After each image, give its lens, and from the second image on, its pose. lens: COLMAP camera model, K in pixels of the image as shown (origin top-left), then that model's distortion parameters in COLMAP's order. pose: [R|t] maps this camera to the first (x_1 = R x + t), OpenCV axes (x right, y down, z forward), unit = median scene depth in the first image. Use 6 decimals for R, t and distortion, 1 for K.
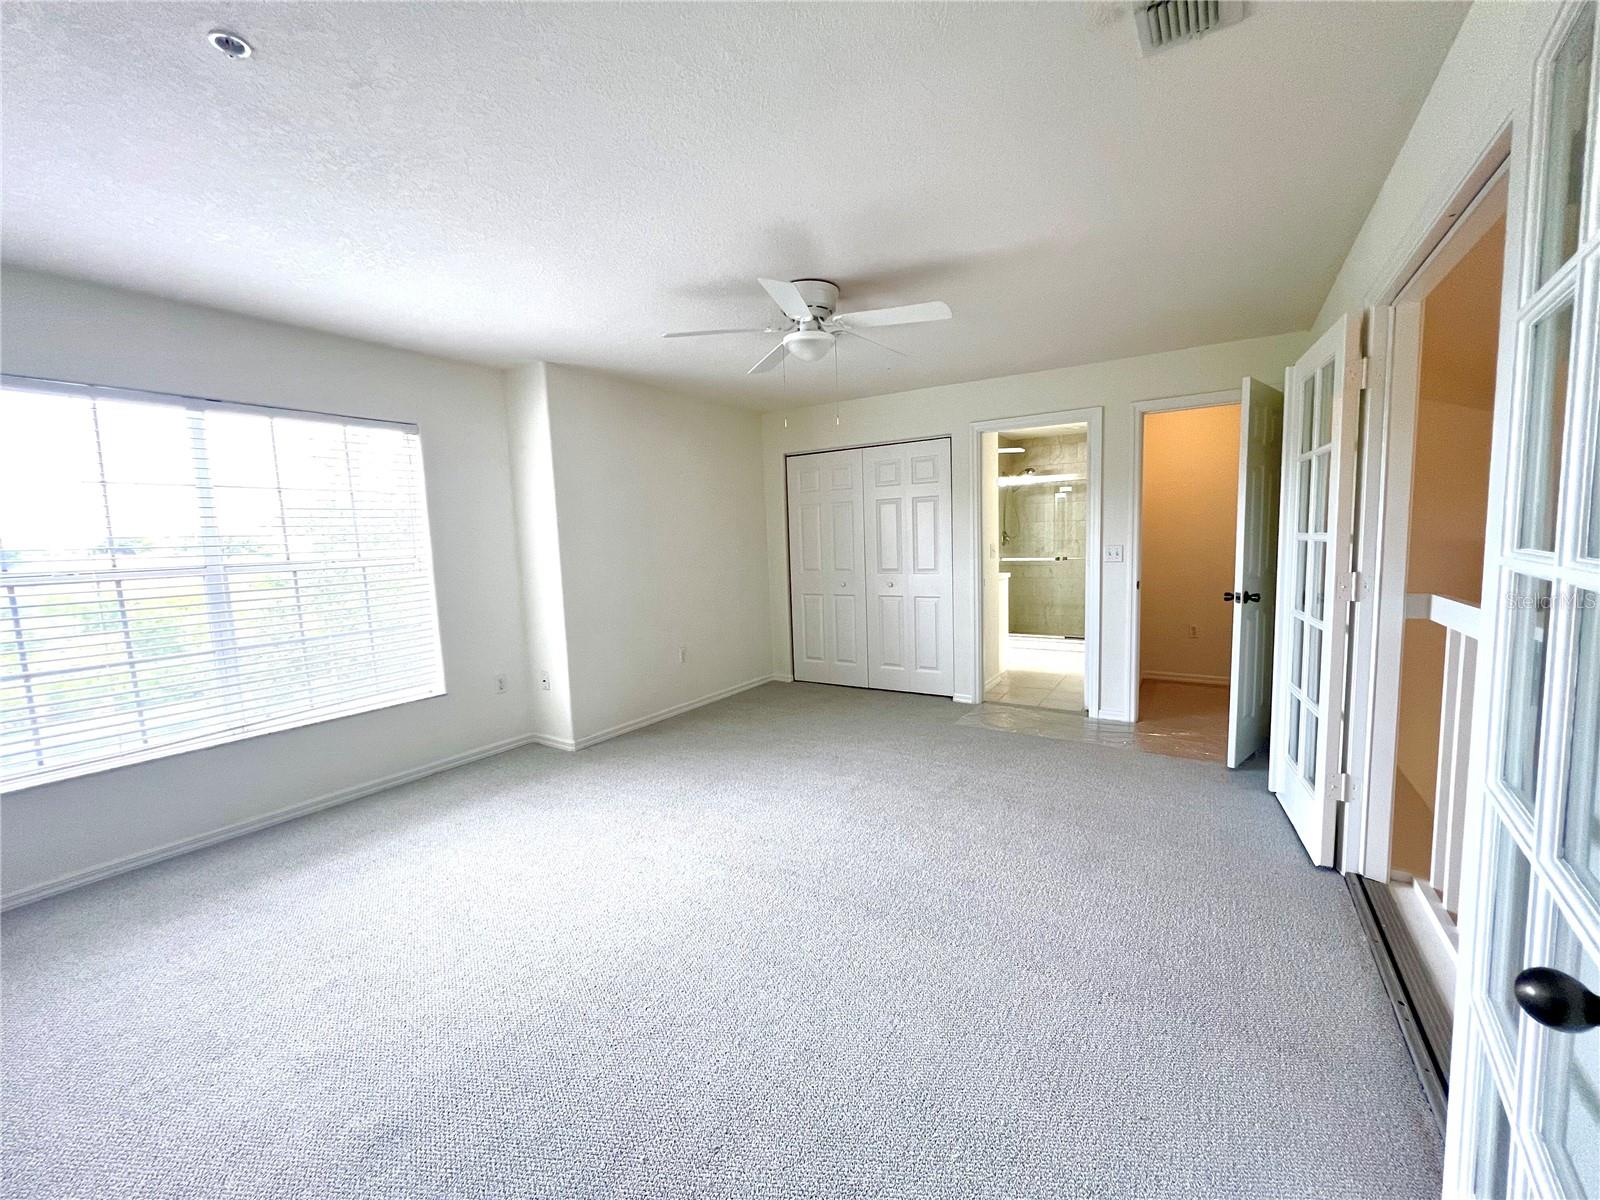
lens RADIAL K [[640.2, 0, 799.9], [0, 640.2, 604.9], [0, 0, 1]] dist [0.002287, 0.000172]
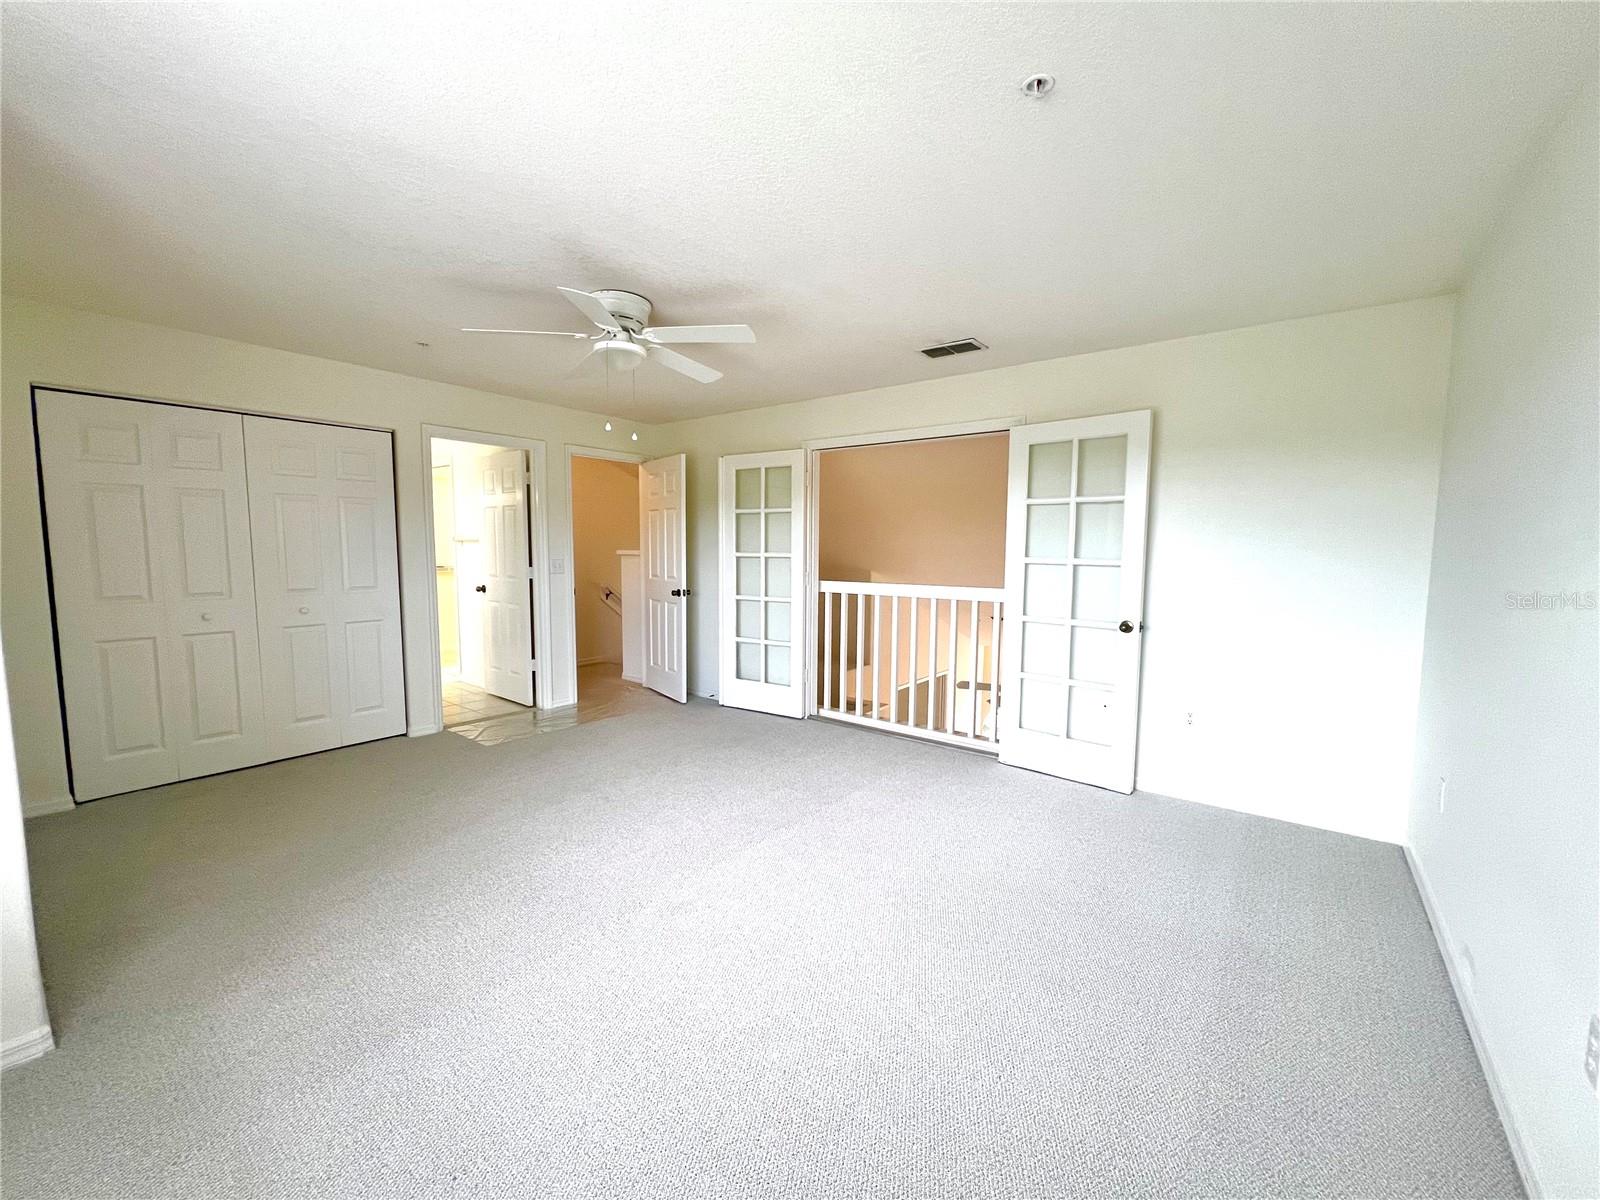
lens RADIAL K [[638.3, 0, 799.1], [0, 638.3, 599.6], [0, 0, 1]] dist [-0.001587, 0.001041]
pose [[0.091323, -0.051197, 0.994504, -0.633275], [0.091270, 0.994904, 0.042837, -0.027691], [-0.991630, 0.086856, 0.095531, 0.430311]]
